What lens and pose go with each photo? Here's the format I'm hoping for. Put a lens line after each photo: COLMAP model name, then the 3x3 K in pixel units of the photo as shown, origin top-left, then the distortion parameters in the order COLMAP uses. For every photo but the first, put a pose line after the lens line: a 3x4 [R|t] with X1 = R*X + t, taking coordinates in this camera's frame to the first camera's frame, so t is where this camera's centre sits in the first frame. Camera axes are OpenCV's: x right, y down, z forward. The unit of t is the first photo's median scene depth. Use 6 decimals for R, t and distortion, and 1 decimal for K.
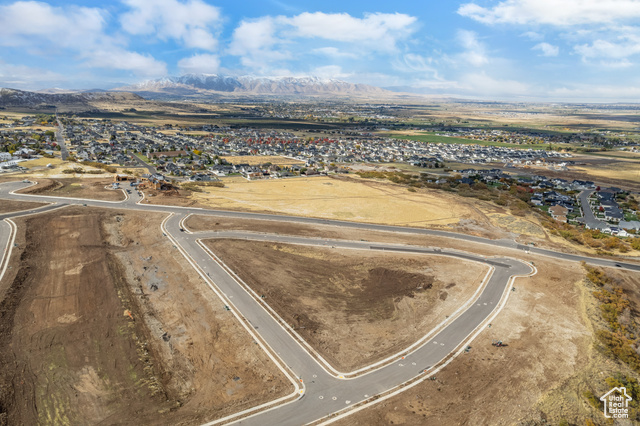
lens RADIAL K [[410.8, 0, 318.6], [0, 410.8, 217.1], [0, 0, 1]] dist [-0.081332, 0.078403]
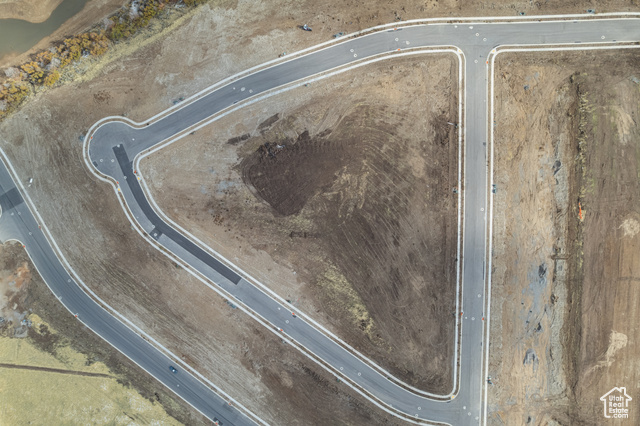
lens RADIAL K [[410.8, 0, 318.6], [0, 410.8, 217.1], [0, 0, 1]] dist [-0.081332, 0.078403]
pose [[-0.837279, -0.546665, -0.011015, 0.082239], [0.161559, -0.266590, 0.950173, -0.567387], [-0.522363, 0.793780, 0.311529, 0.643864]]
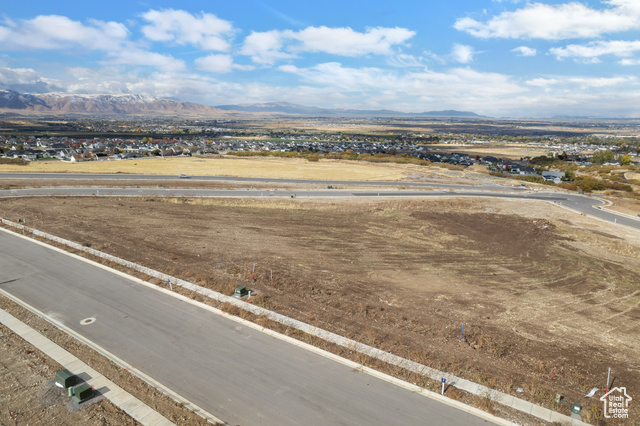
lens RADIAL K [[410.8, 0, 318.6], [0, 410.8, 217.1], [0, 0, 1]] dist [-0.081332, 0.078403]
pose [[0.920594, -0.102341, 0.376873, -0.126263], [0.119325, 0.992613, -0.021930, 0.114294], [-0.371845, 0.065159, 0.926005, 0.542060]]
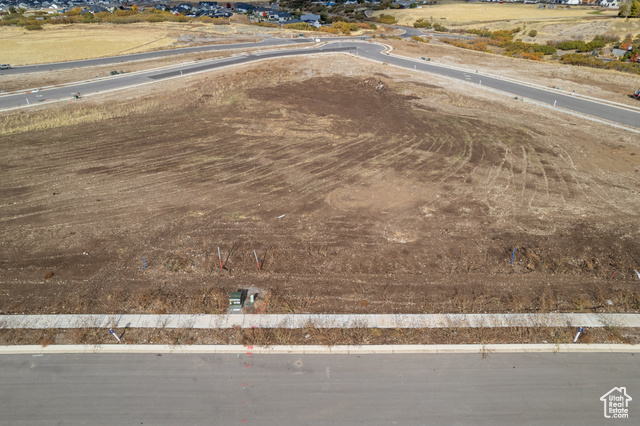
lens RADIAL K [[410.8, 0, 318.6], [0, 410.8, 217.1], [0, 0, 1]] dist [-0.081332, 0.078403]
pose [[0.540396, -0.476289, 0.693629, -0.149612], [0.255486, 0.878326, 0.404068, 0.078896], [-0.801685, -0.041144, 0.596329, 0.622412]]
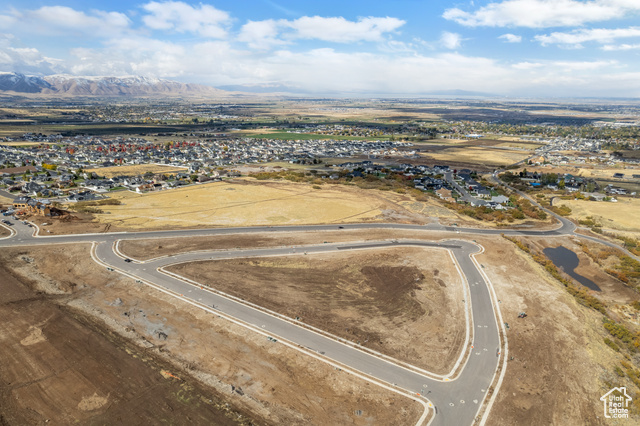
lens RADIAL K [[410.8, 0, 318.6], [0, 410.8, 217.1], [0, 0, 1]] dist [-0.081332, 0.078403]
pose [[0.924627, -0.118378, 0.362011, -0.278238], [0.117594, 0.992765, 0.024284, -0.032168], [-0.362266, 0.020117, 0.931858, 0.092706]]
